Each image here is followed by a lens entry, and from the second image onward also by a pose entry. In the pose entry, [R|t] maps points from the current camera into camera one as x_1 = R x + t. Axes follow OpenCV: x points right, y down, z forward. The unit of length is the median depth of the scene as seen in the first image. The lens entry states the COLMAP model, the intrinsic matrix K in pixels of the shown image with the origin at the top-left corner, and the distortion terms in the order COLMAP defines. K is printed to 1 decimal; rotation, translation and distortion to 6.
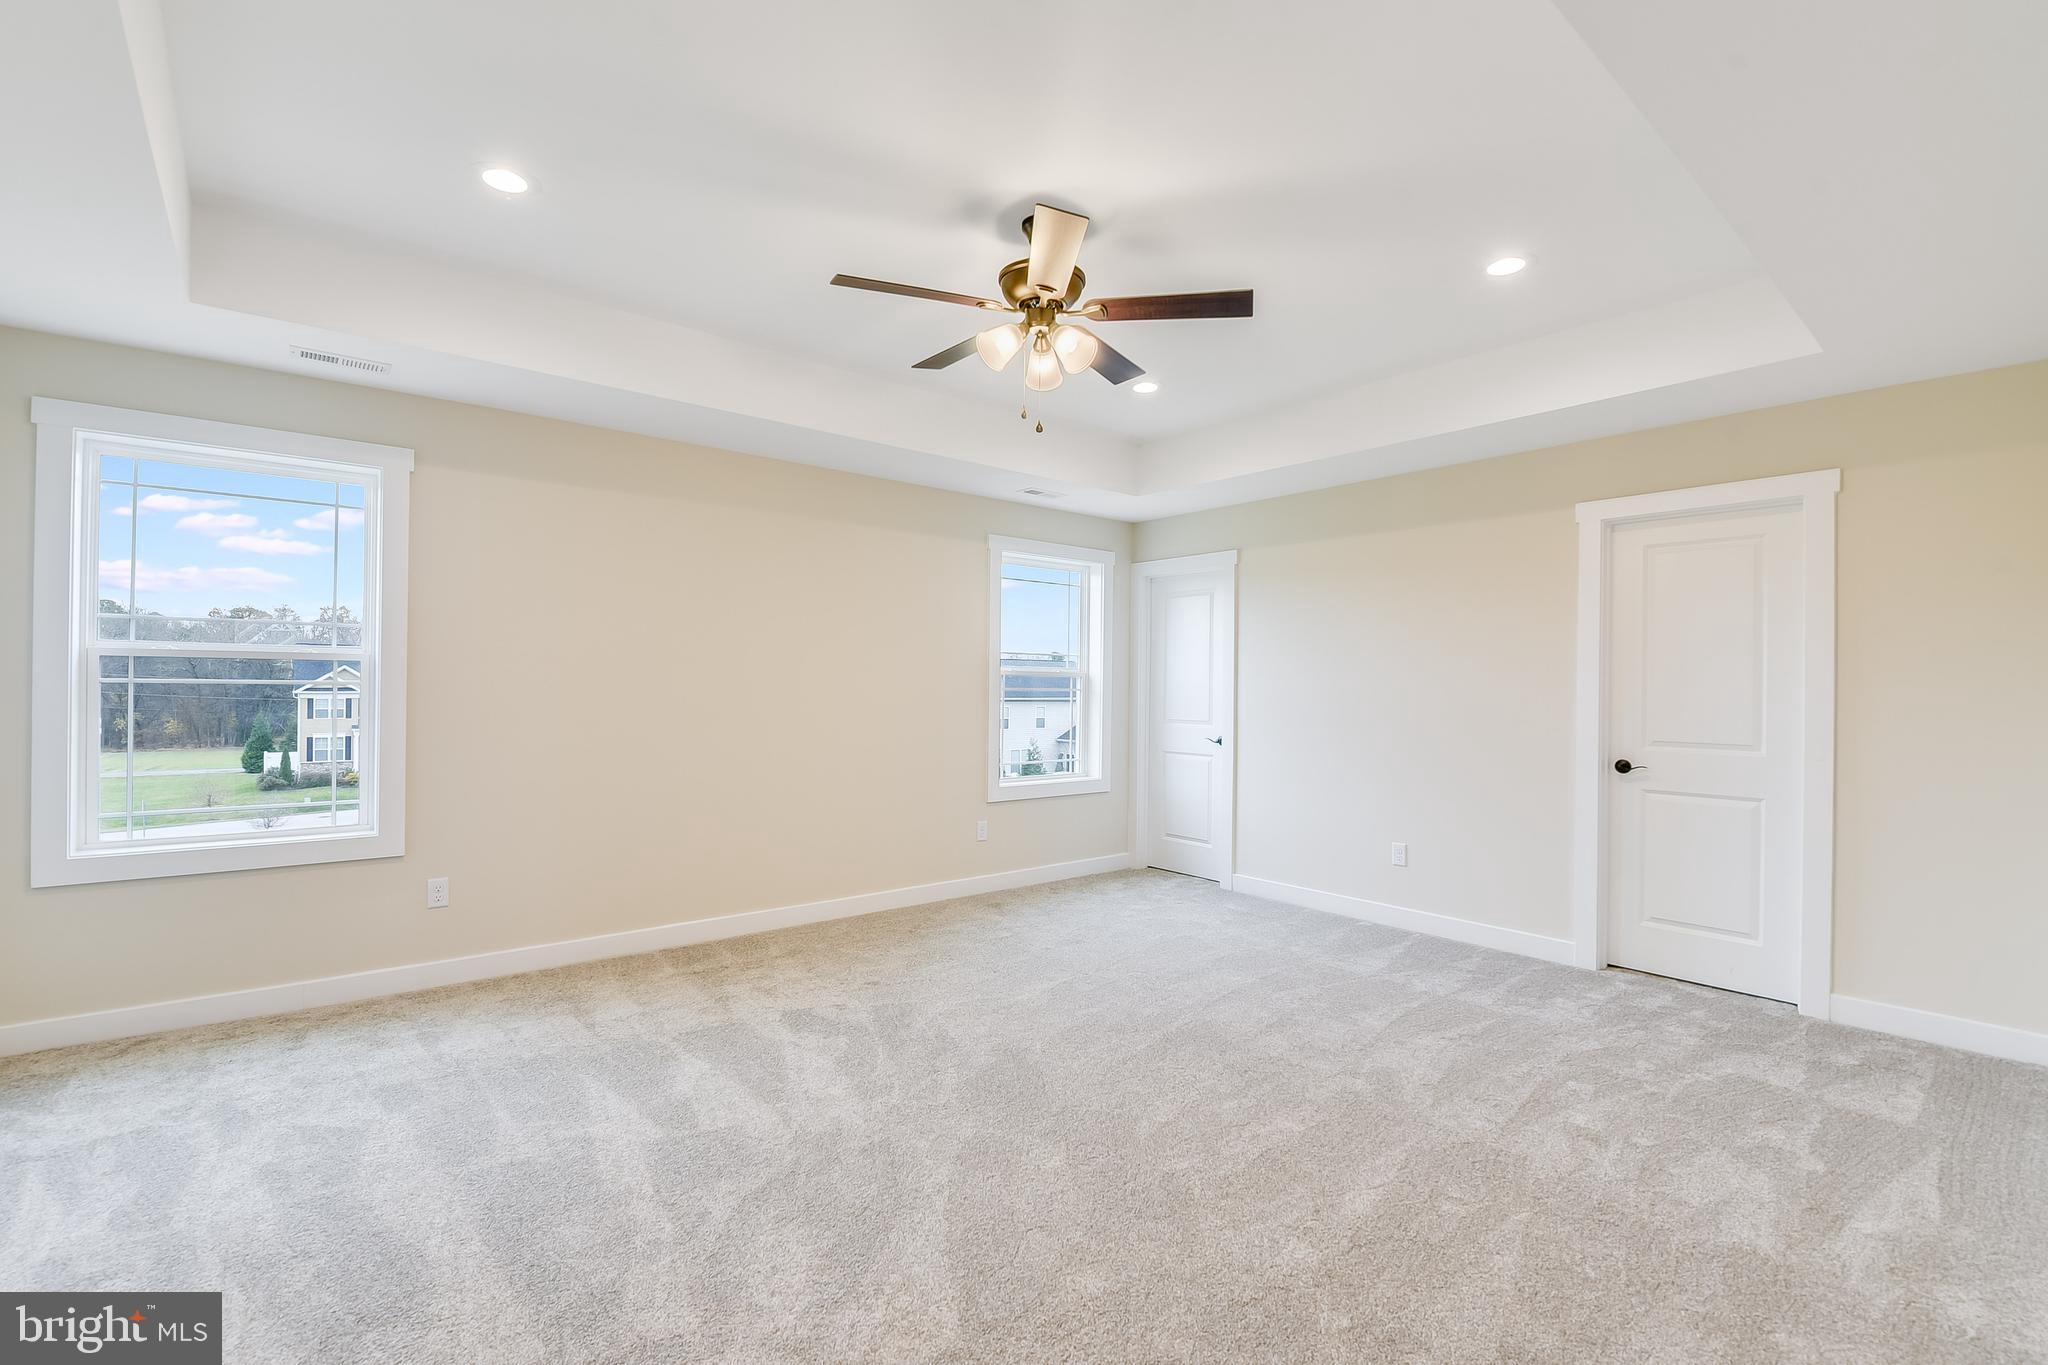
lens RADIAL K [[897.7, 0, 1025.5], [0, 897.7, 686.2], [0, 0, 1]] dist [-0.006047, -0.006648]
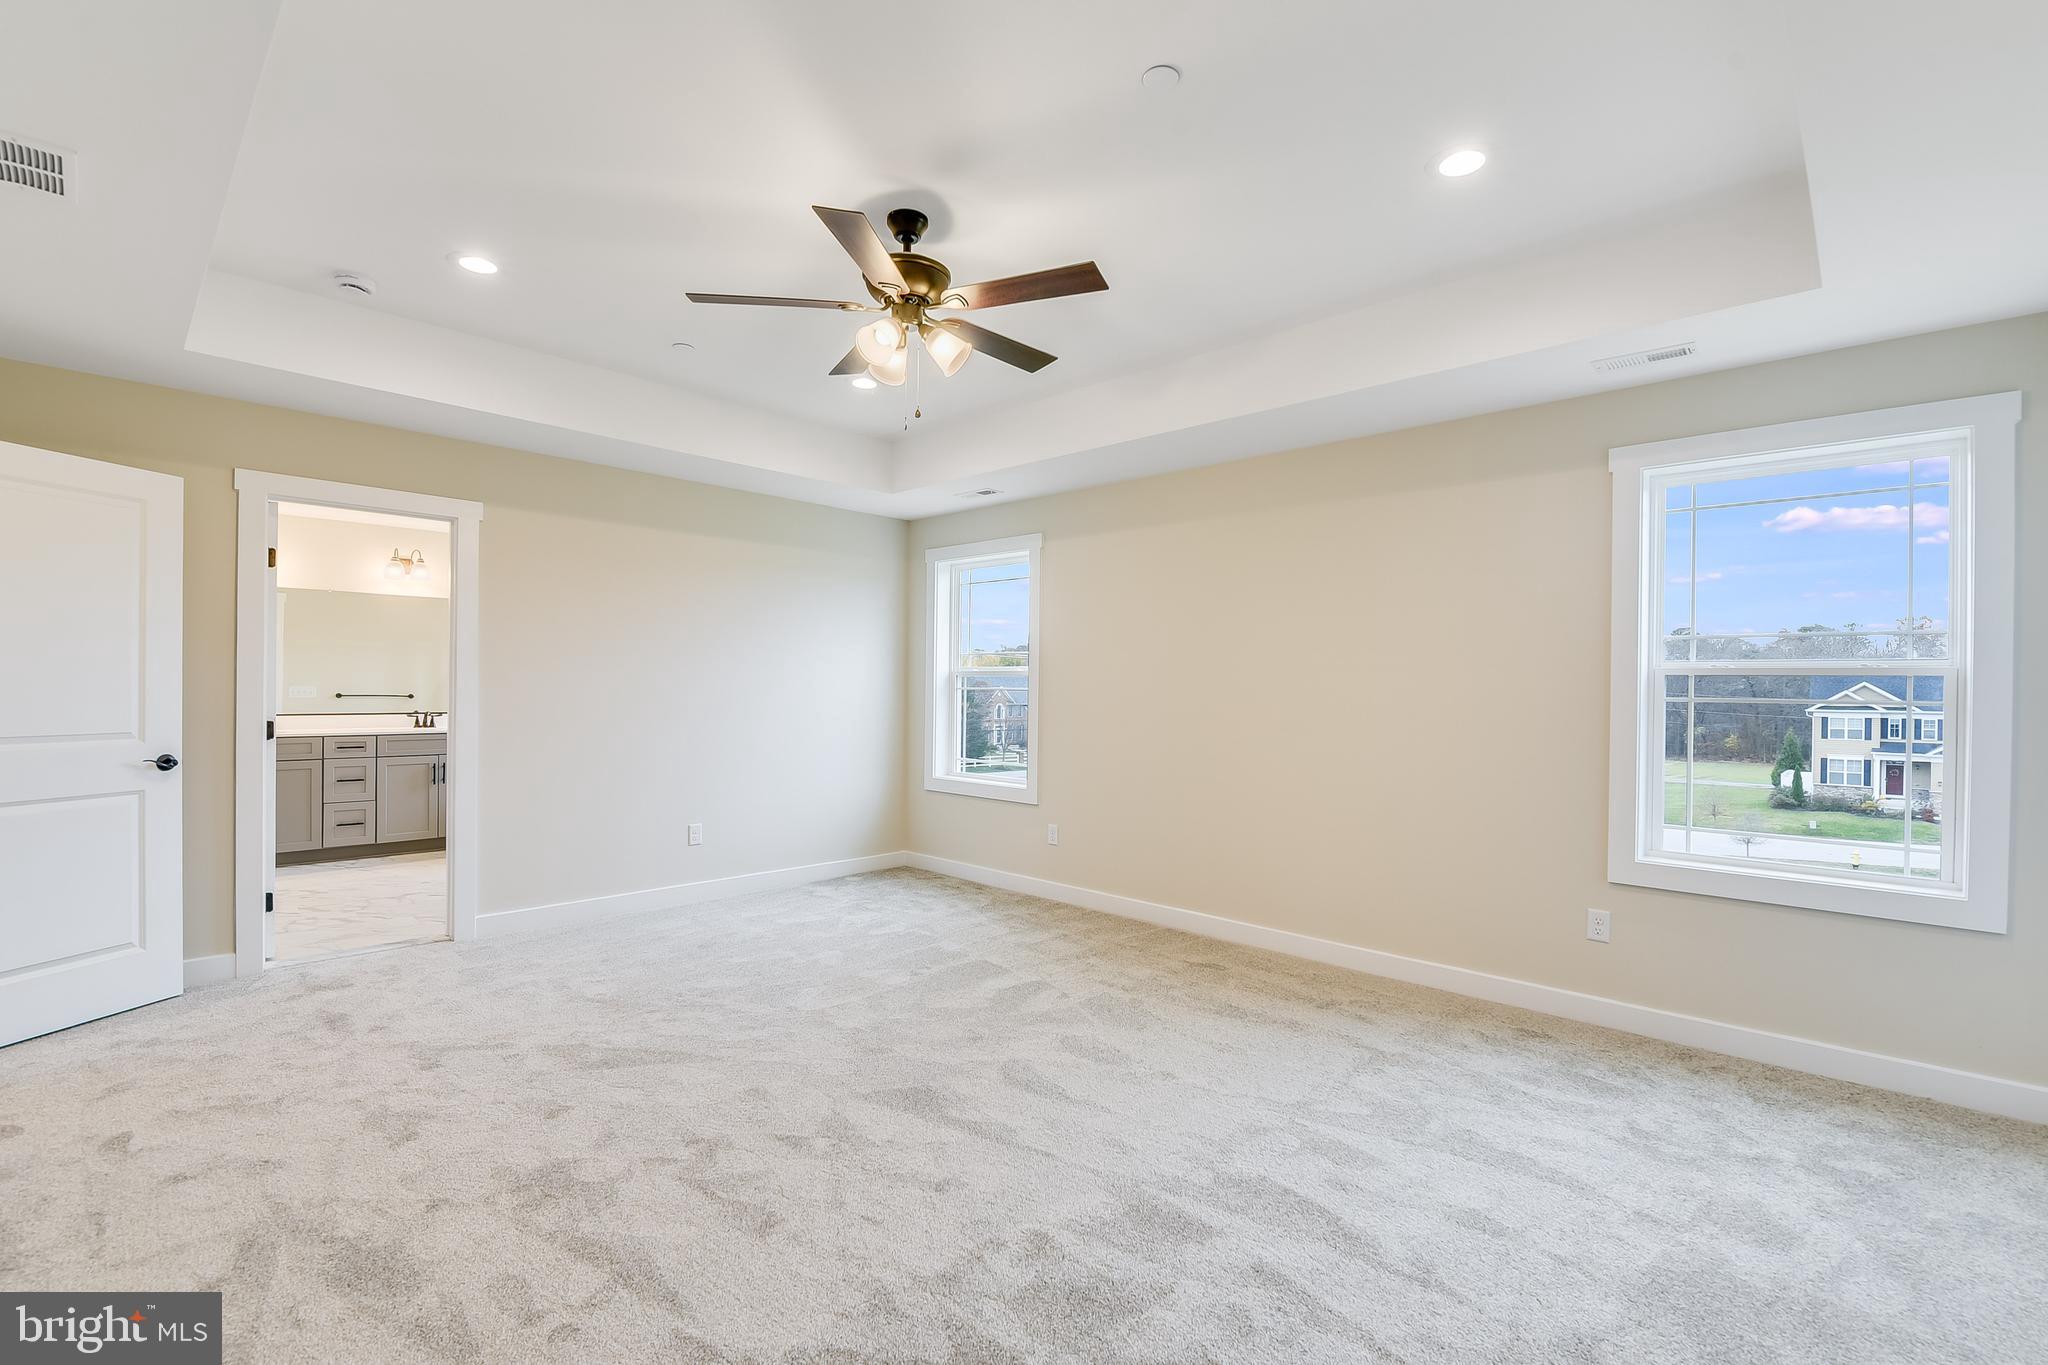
lens RADIAL K [[897.7, 0, 1025.5], [0, 897.7, 686.2], [0, 0, 1]] dist [-0.006047, -0.006648]
pose [[0.117425, -0.009630, -0.993035, 0.524091], [-0.011018, 0.999879, -0.010999, 0.005683], [0.993021, 0.012232, 0.117305, 0.526128]]
